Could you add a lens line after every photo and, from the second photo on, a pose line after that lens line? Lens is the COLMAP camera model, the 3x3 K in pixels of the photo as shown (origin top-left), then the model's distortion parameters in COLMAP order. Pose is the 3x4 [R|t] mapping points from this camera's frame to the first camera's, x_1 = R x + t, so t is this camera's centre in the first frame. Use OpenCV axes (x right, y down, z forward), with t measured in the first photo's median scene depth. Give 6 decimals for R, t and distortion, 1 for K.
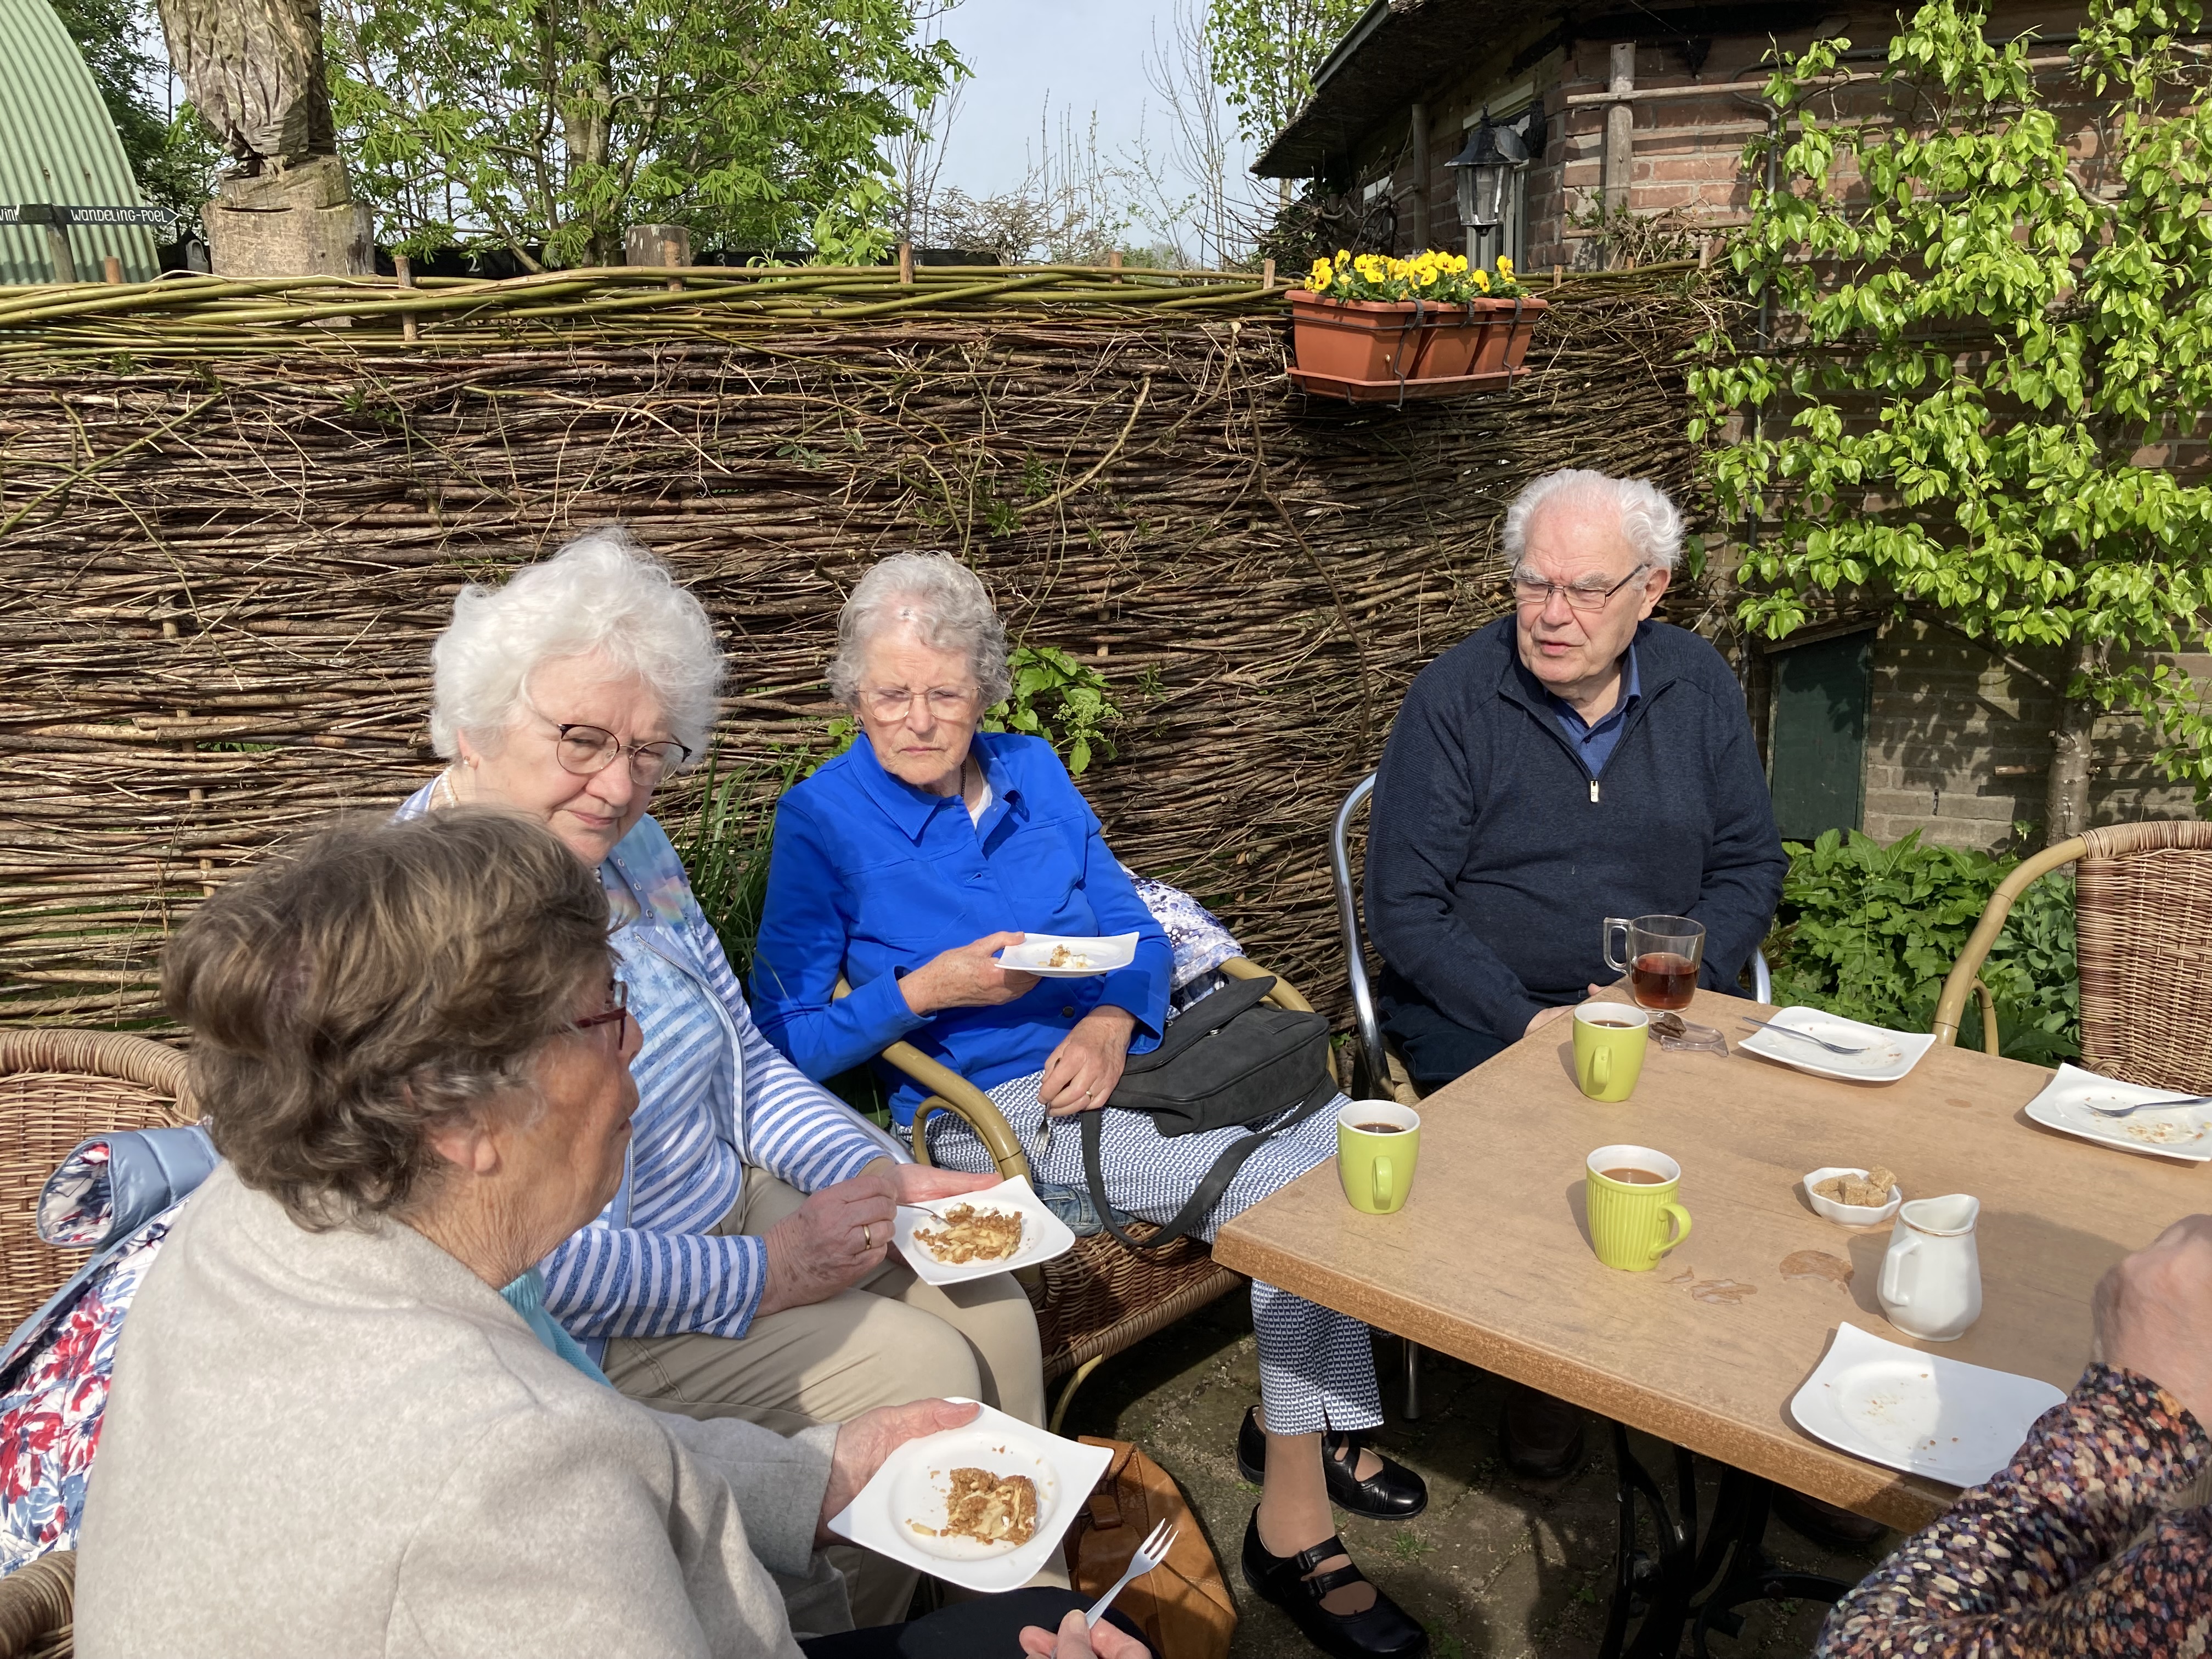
lens RADIAL K [[1721.2, 0, 1106.4], [0, 1721.2, 755.4], [0, 0, 1]] dist [0.003989, 0.002234]
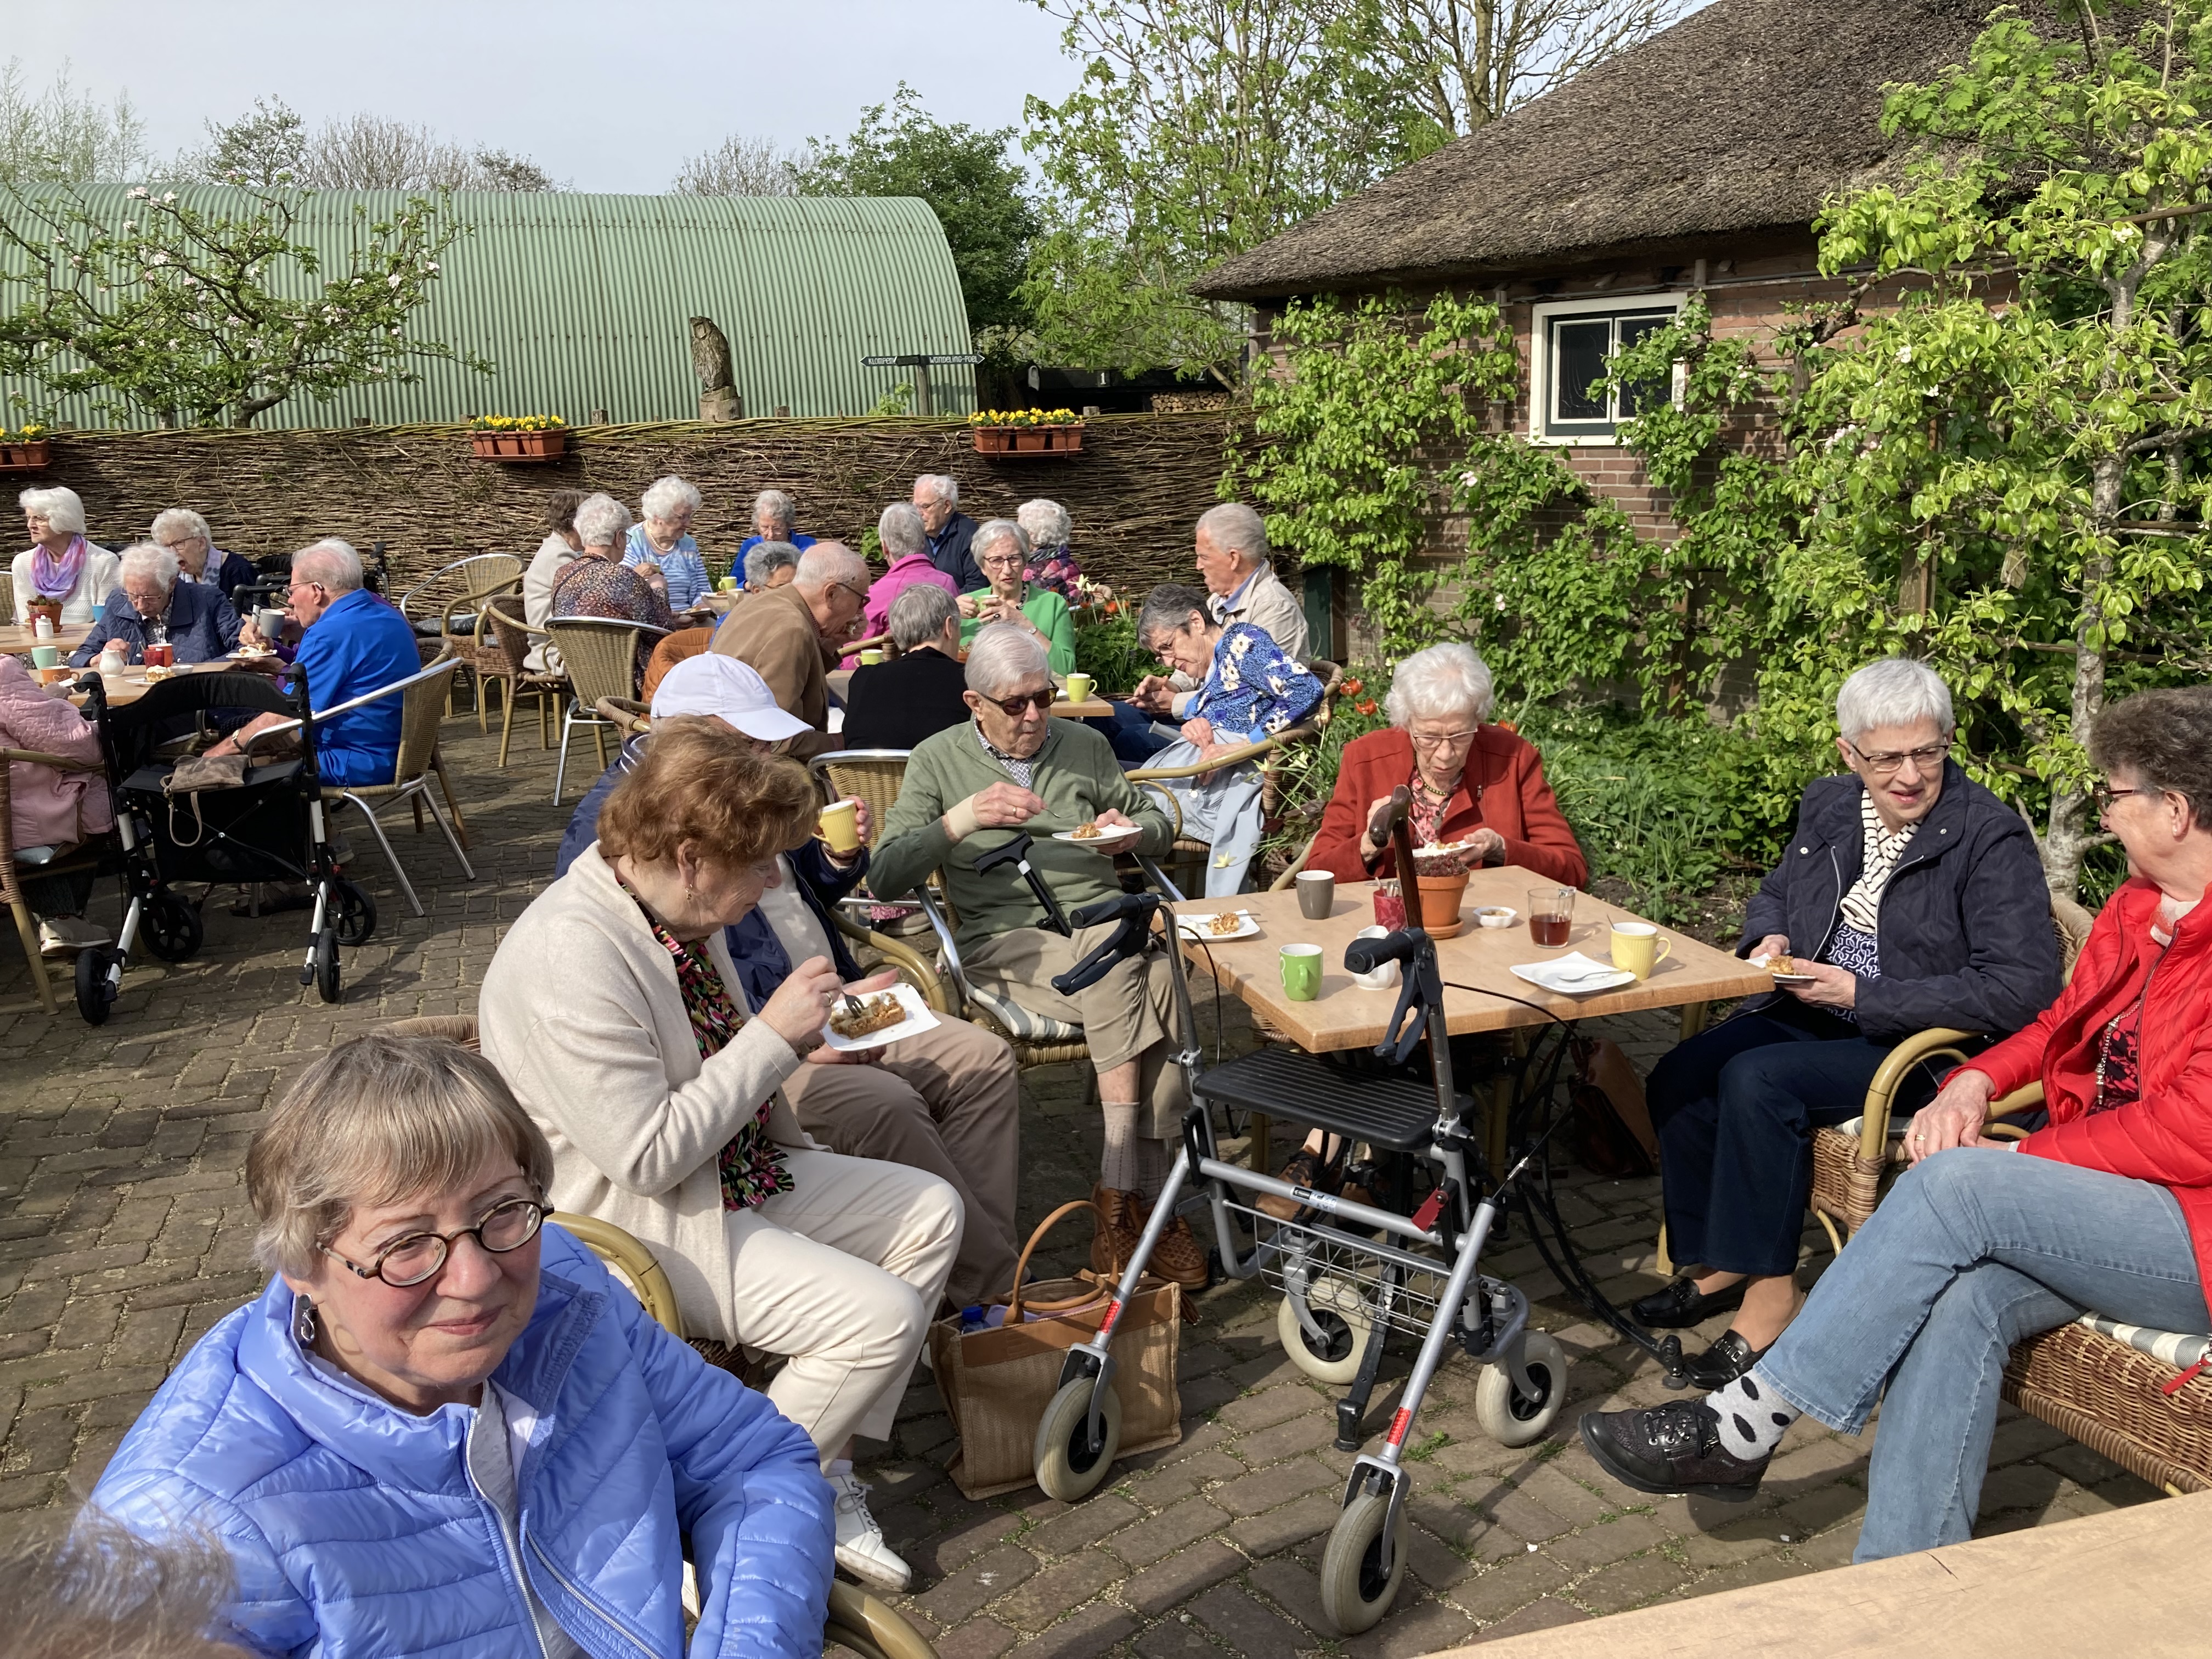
lens RADIAL K [[1851.8, 0, 1103.7], [0, 1851.8, 780.4], [0, 0, 1]] dist [0.021087, 0.002295]
pose [[0.847363, 0.105807, -0.520366, 2.636608], [-0.125596, 0.992078, -0.002798, 0.444292], [0.515947, 0.067727, 0.853939, -2.123309]]
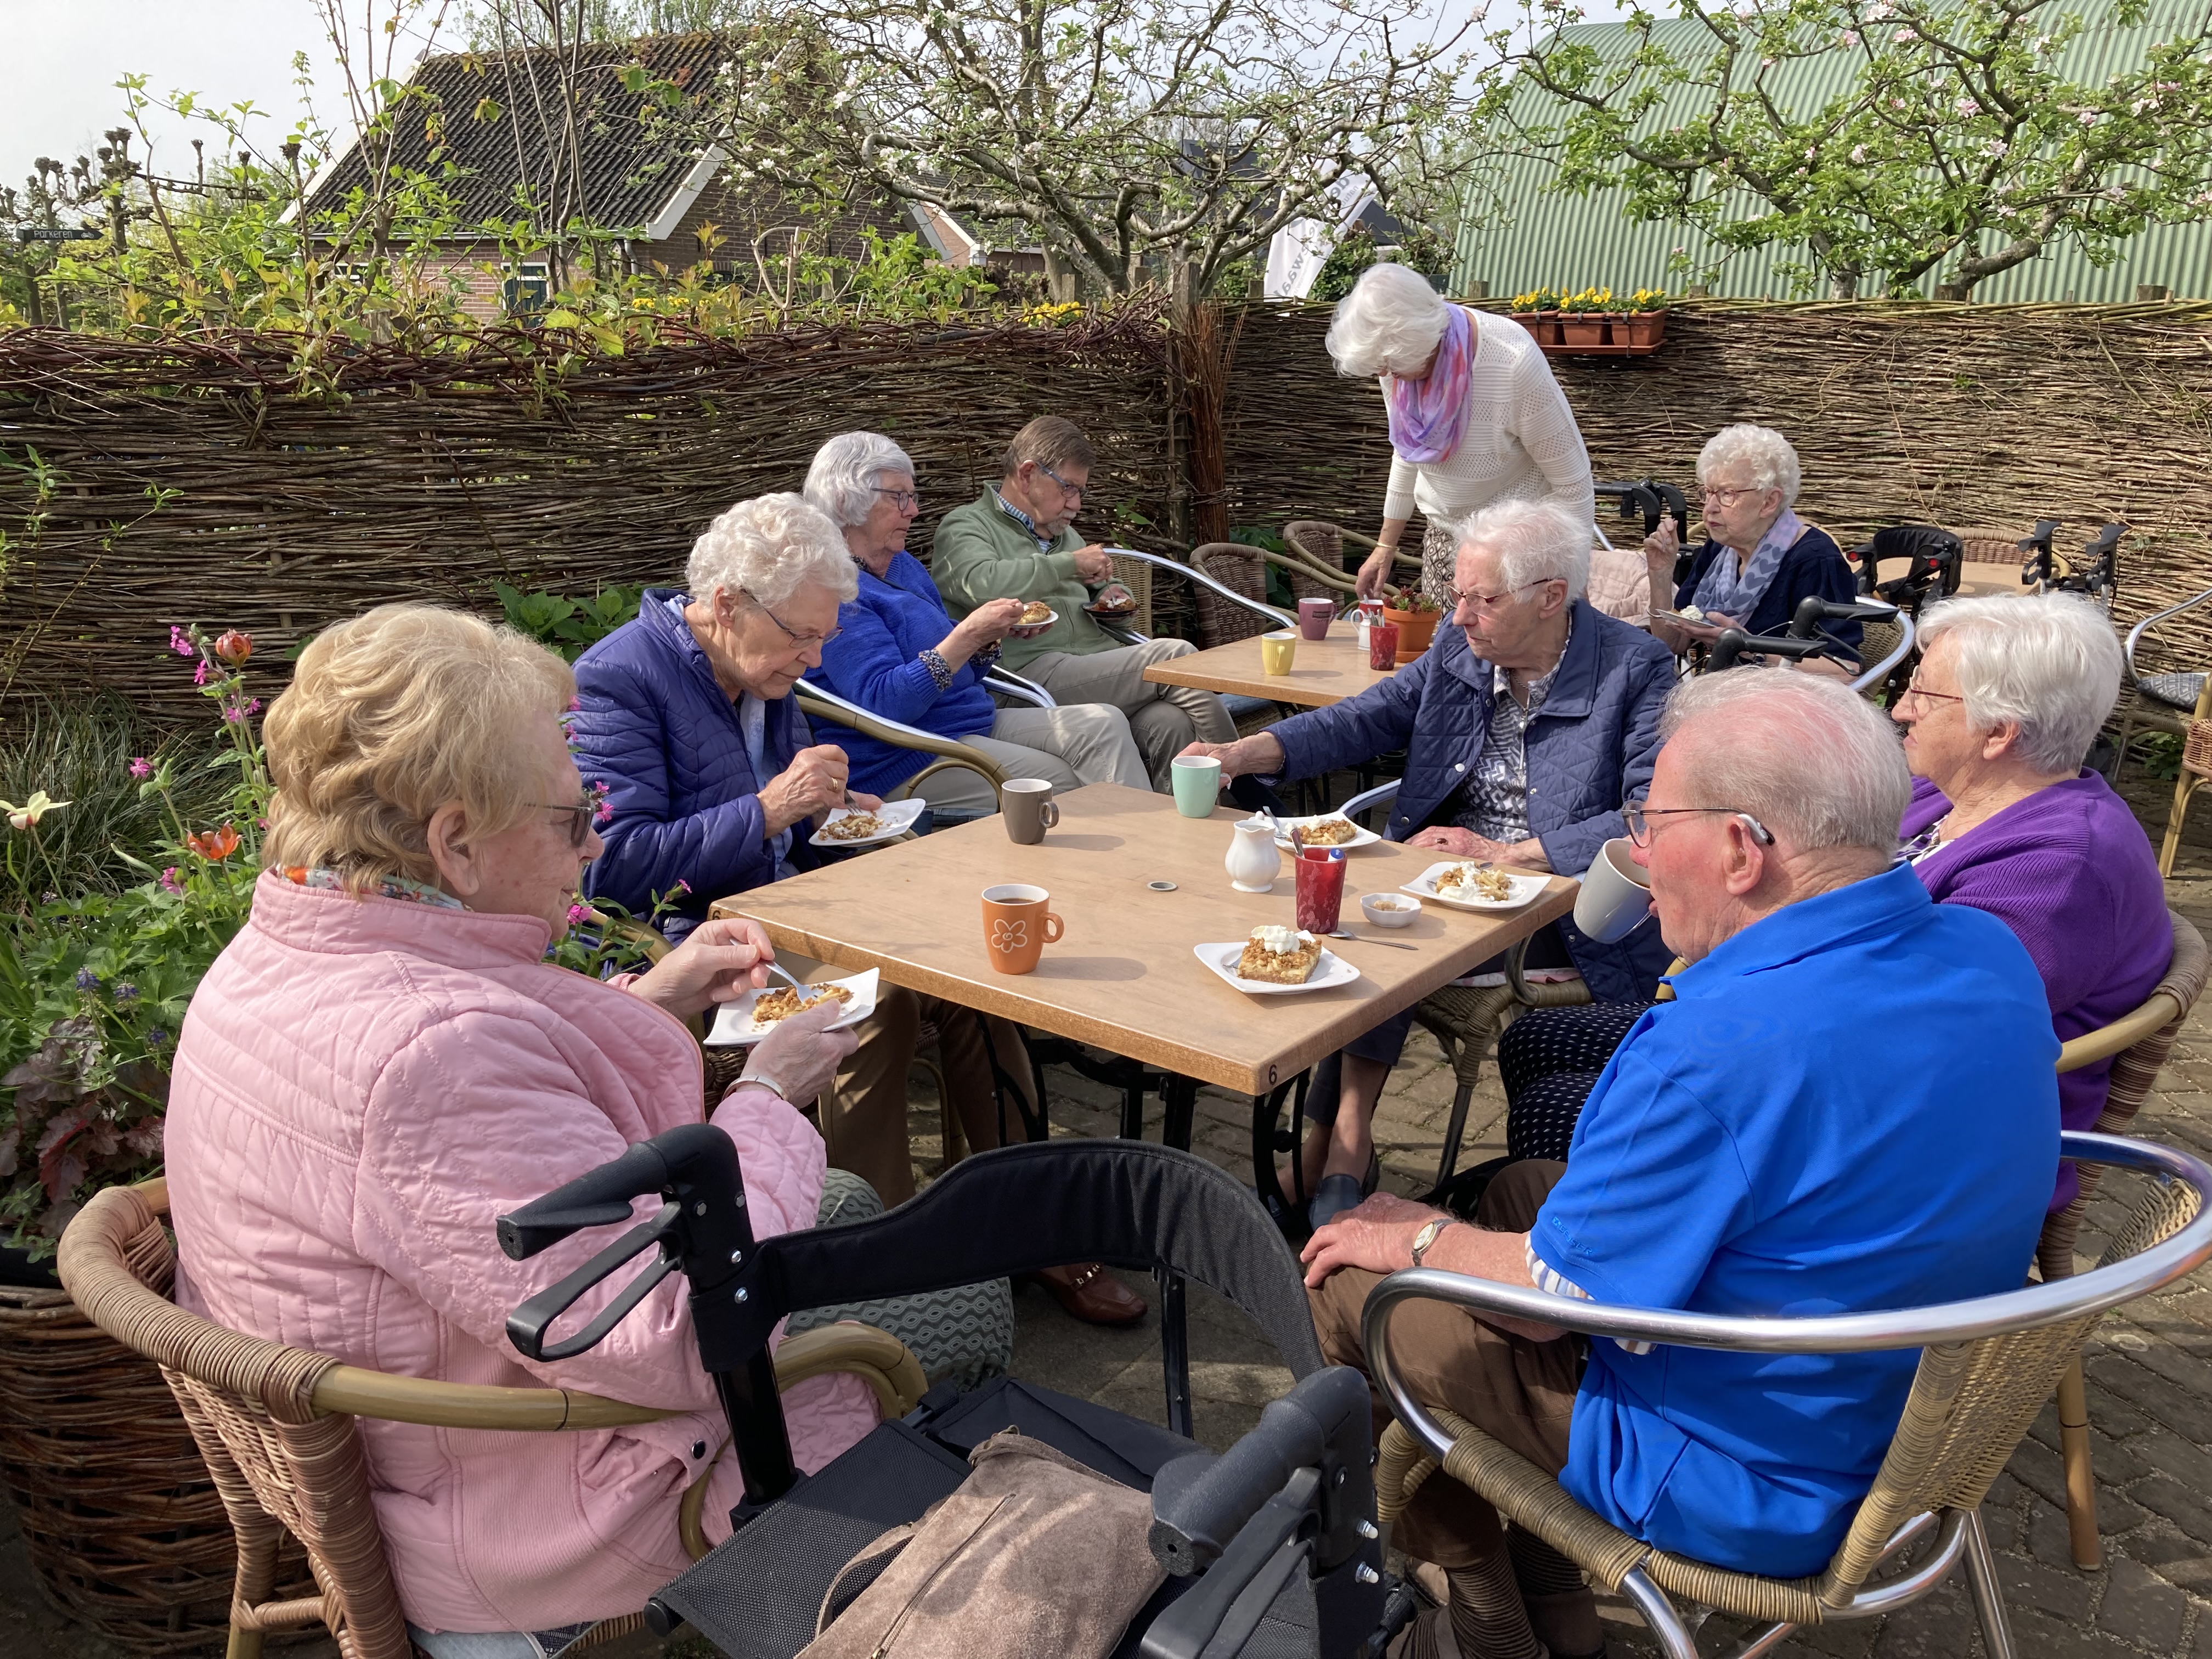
lens RADIAL K [[1845.7, 0, 1135.8], [0, 1845.7, 843.0], [0, 0, 1]] dist [-0.072911, 0.145959]
pose [[0.127155, 0.294625, -0.947115, 1.045994], [-0.257285, 0.931981, 0.255375, 0.206196], [0.957933, 0.211206, 0.194308, -0.879060]]
